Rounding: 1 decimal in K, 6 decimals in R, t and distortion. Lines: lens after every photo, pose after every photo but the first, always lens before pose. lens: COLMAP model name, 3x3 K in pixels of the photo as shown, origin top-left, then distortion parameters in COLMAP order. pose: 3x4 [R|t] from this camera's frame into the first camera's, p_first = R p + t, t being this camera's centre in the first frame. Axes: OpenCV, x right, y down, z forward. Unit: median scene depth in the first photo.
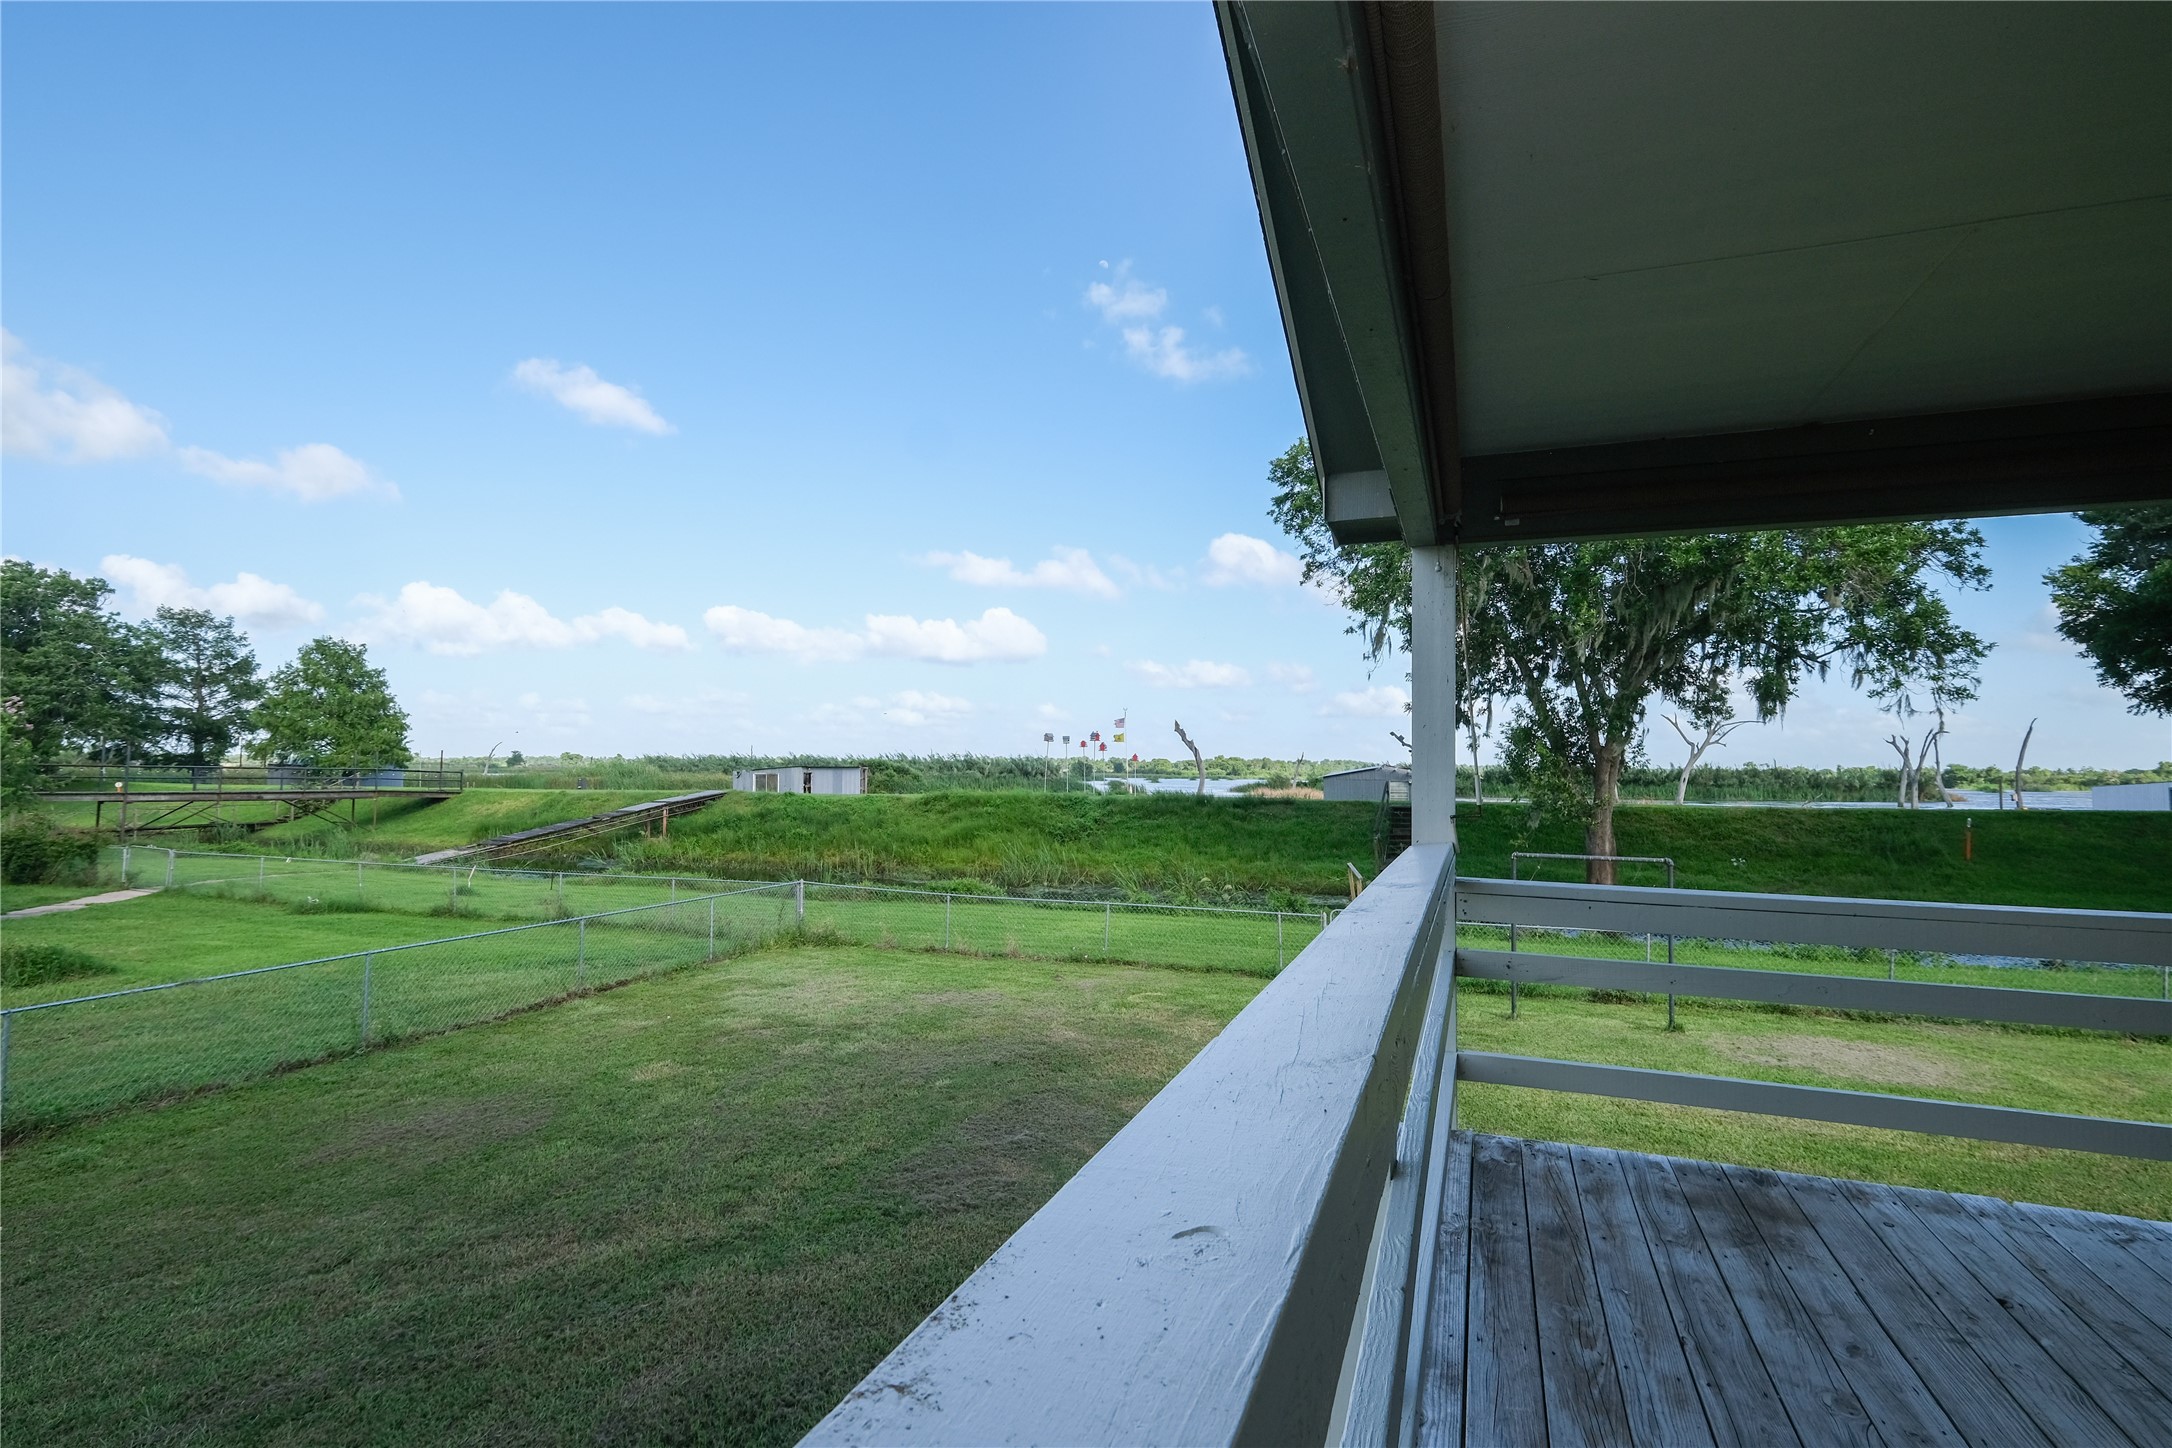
lens RADIAL K [[995.4, 0, 1091.9], [0, 995.4, 727.2], [0, 0, 1]] dist [0.001513, -0.000729]
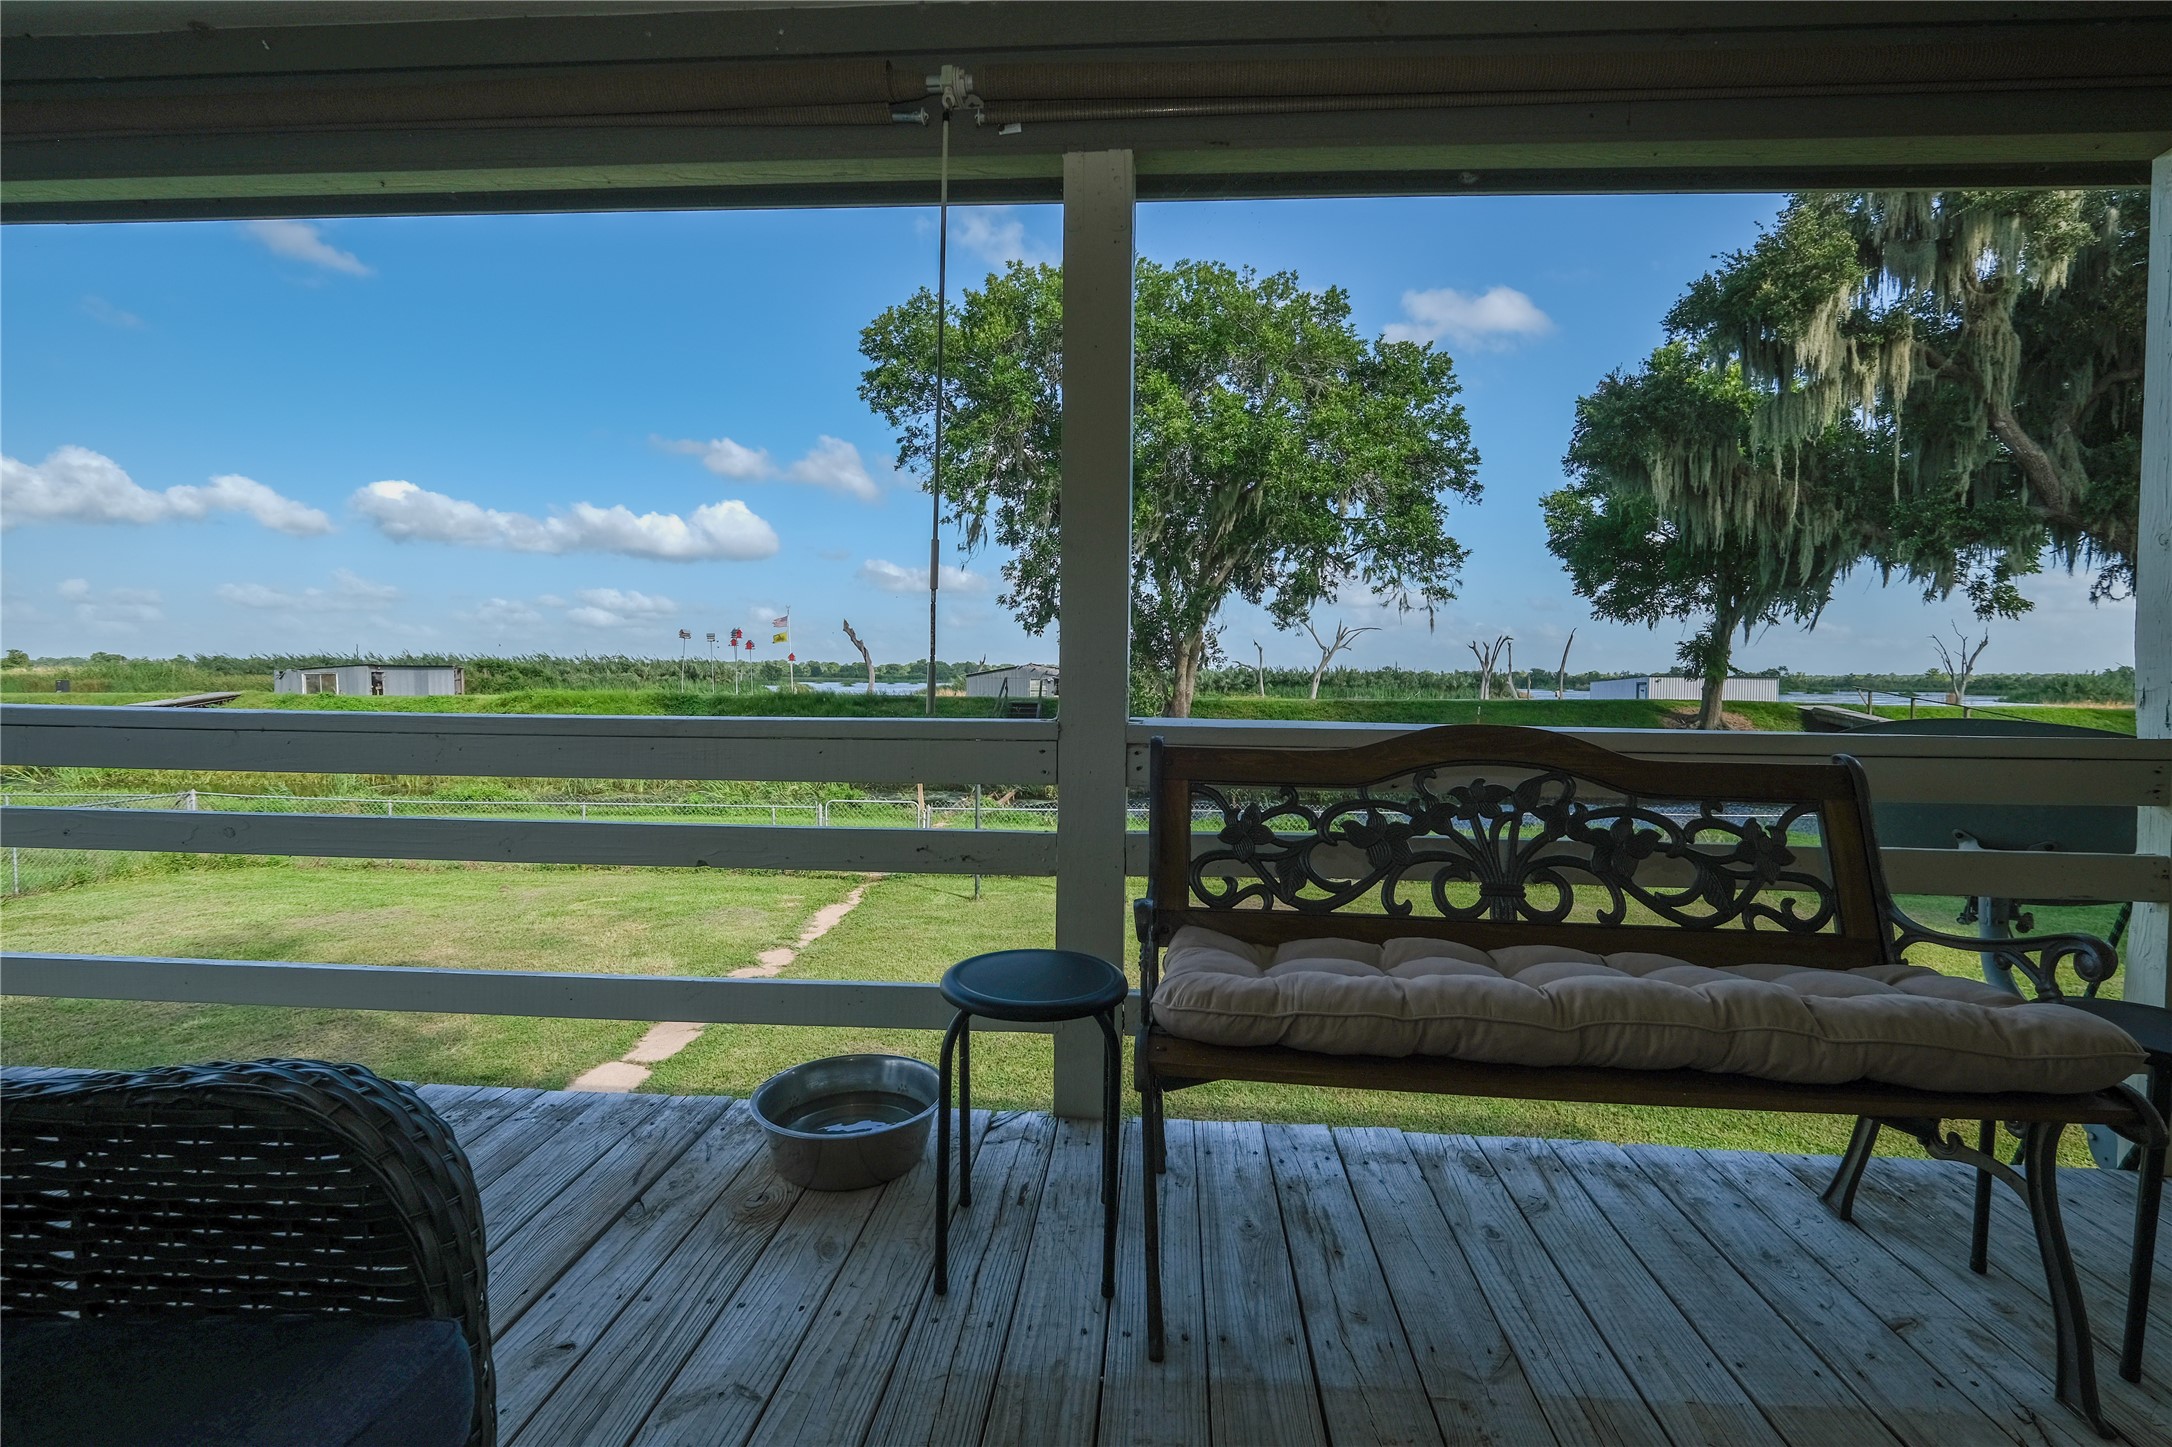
lens RADIAL K [[995.4, 0, 1091.9], [0, 995.4, 726.7], [0, 0, 1]] dist [0.001513, -0.000729]
pose [[0.958475, -0.015716, 0.284742, 0.119723], [-0.011465, 0.995549, 0.093541, 0.011443], [-0.284945, -0.092921, 0.954029, 0.013101]]
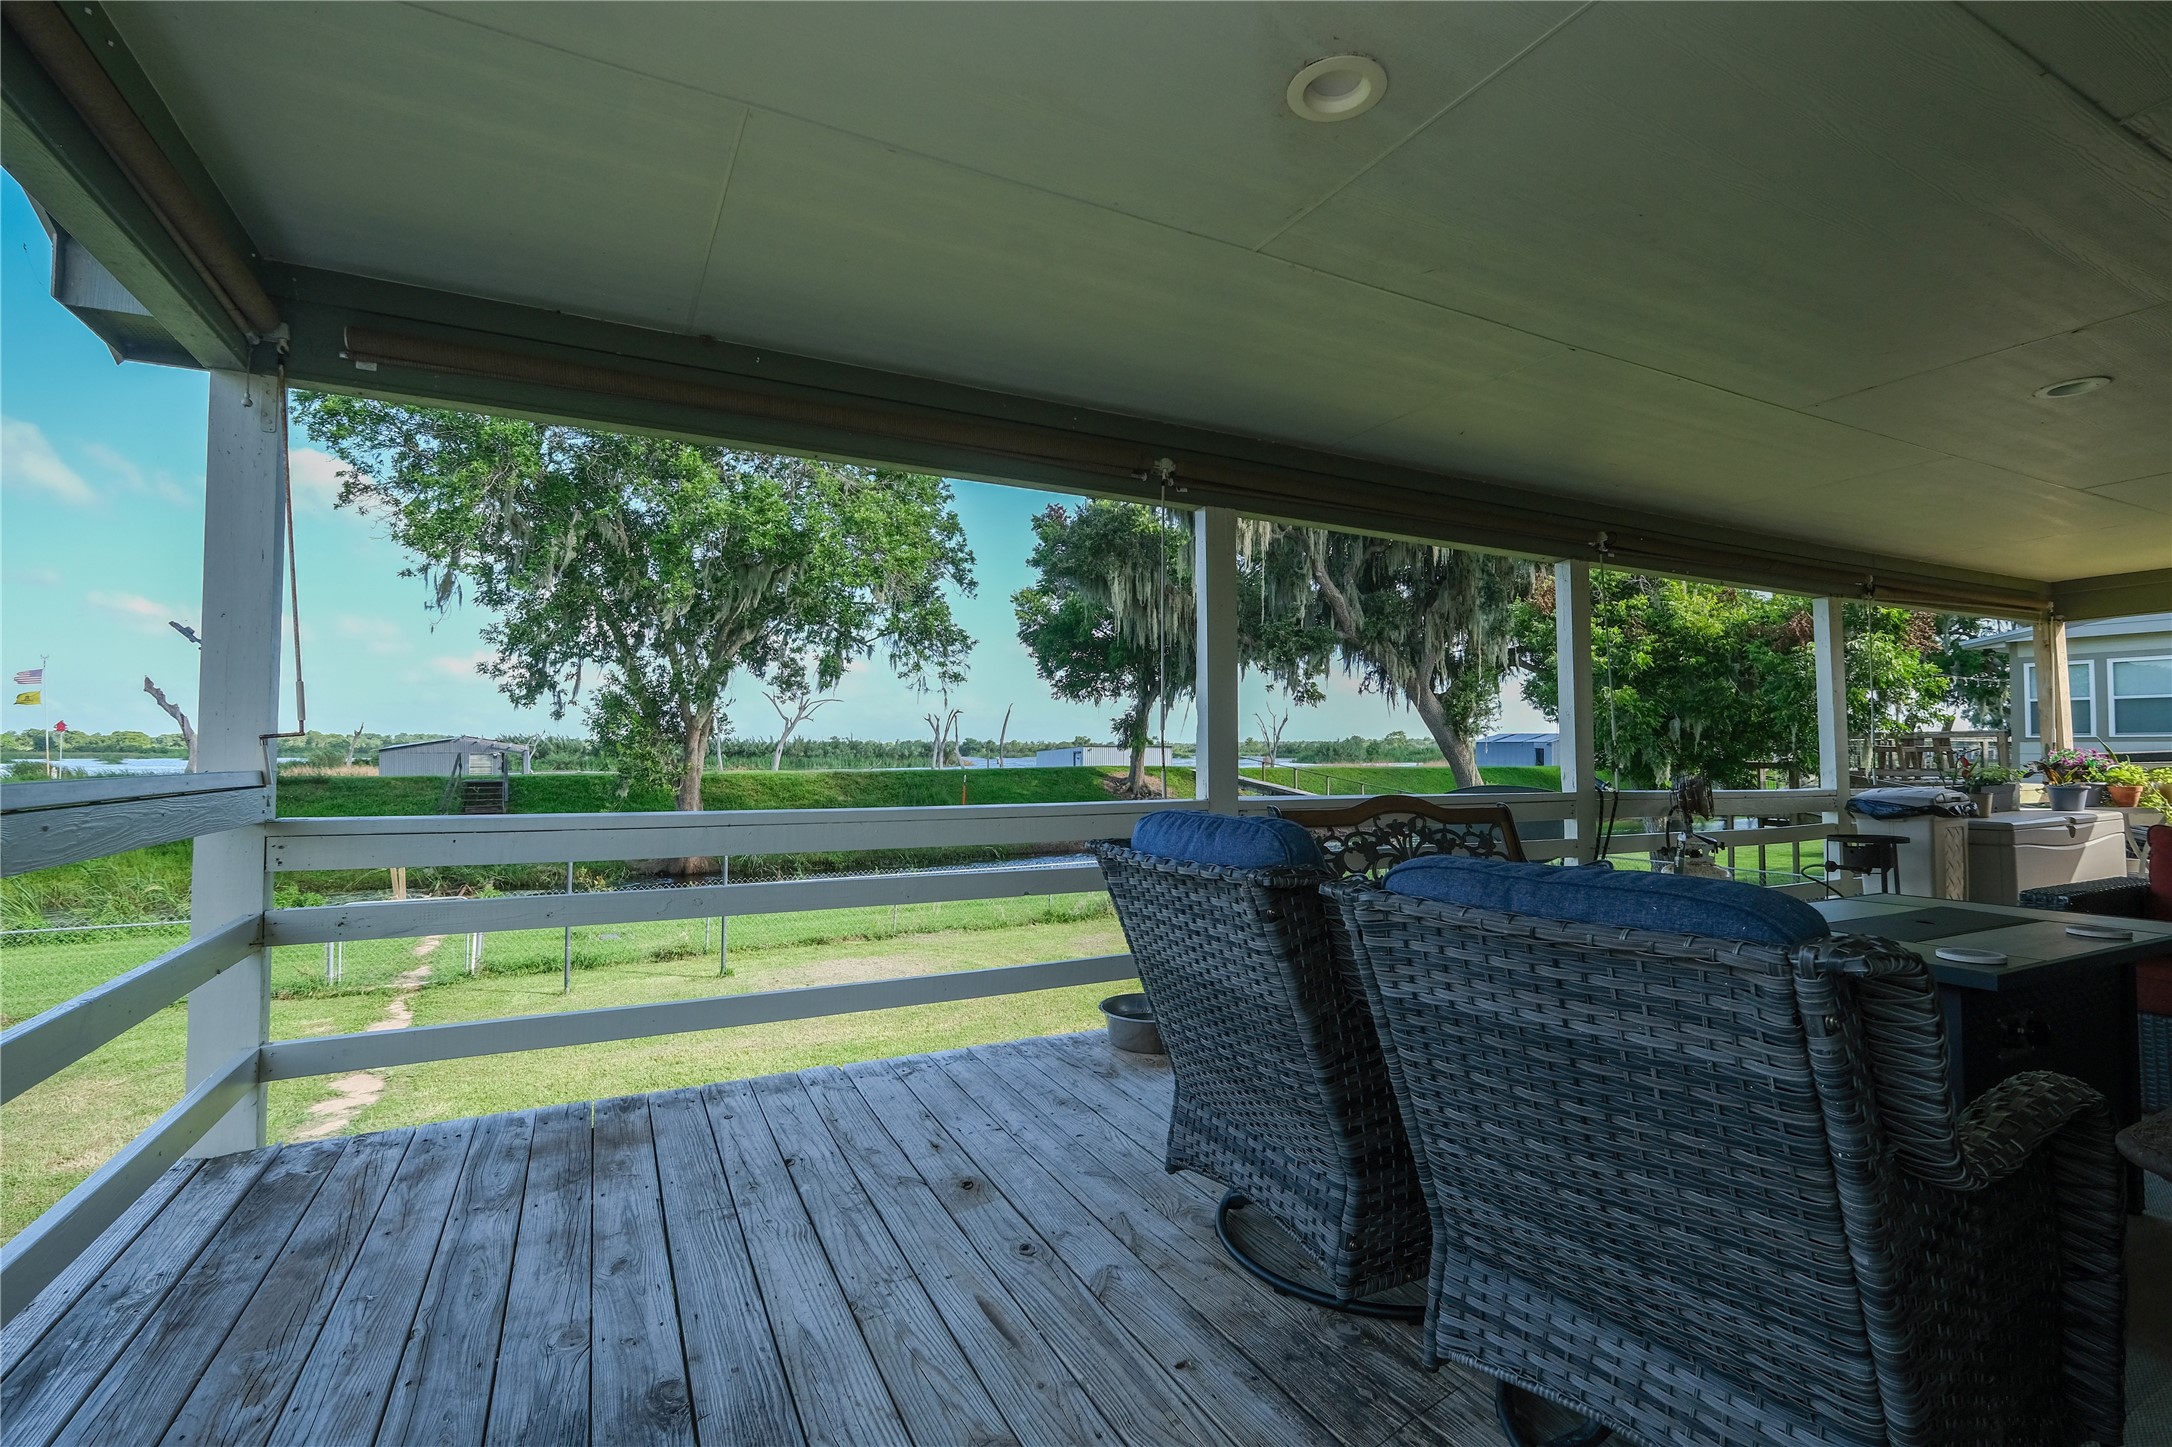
lens RADIAL K [[995.4, 0, 1091.9], [0, 995.4, 726.7], [0, 0, 1]] dist [0.001513, -0.000729]
pose [[0.670759, 0.007598, 0.741636, 0.025547], [-0.026231, 0.999565, 0.013483, 0.006377], [-0.741211, -0.028498, 0.670667, 0.003509]]
